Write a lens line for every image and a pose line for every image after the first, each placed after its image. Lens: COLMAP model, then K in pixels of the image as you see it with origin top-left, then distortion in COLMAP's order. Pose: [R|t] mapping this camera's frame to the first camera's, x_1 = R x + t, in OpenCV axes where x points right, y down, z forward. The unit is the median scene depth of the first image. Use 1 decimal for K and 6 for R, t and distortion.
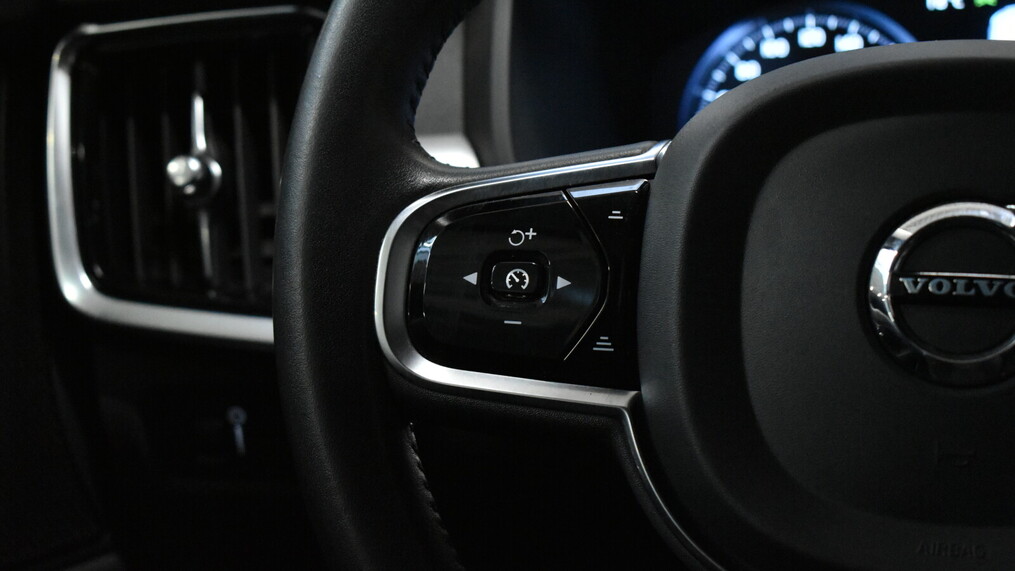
lens RADIAL K [[2218.8, 0, 509.3], [0, 2218.8, 283.4], [0, 0, 1]] dist [0.002766, 0.000000]
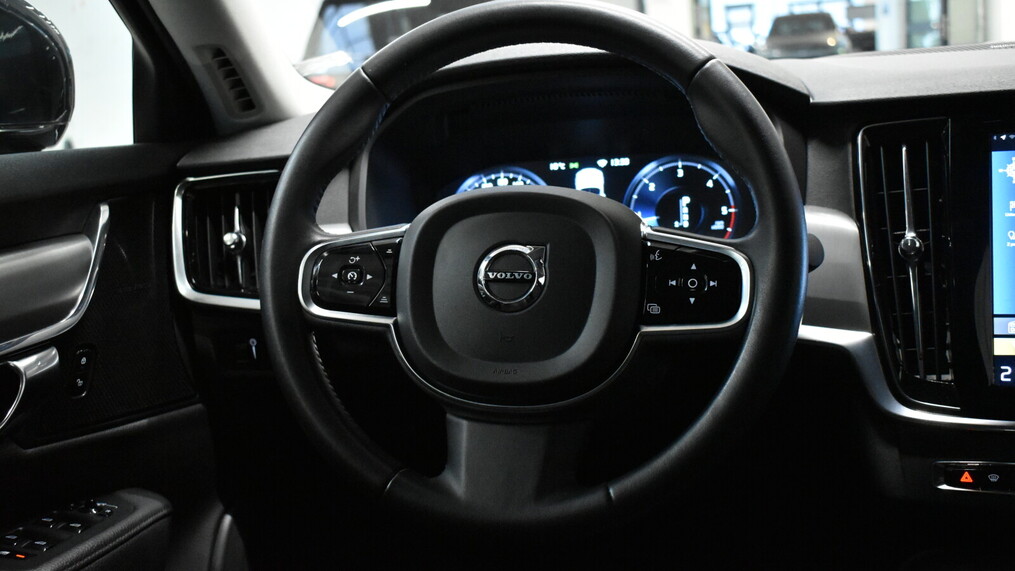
lens RADIAL K [[1176.1, 0, 498.3], [0, 1176.1, 277.0], [0, 0, 1]] dist [-0.047775, 0.000000]
pose [[0.997935, -0.004811, 0.064054, 0.081373], [0.006516, 0.999629, -0.026450, 0.034876], [-0.063903, 0.026813, 0.997596, -0.371545]]
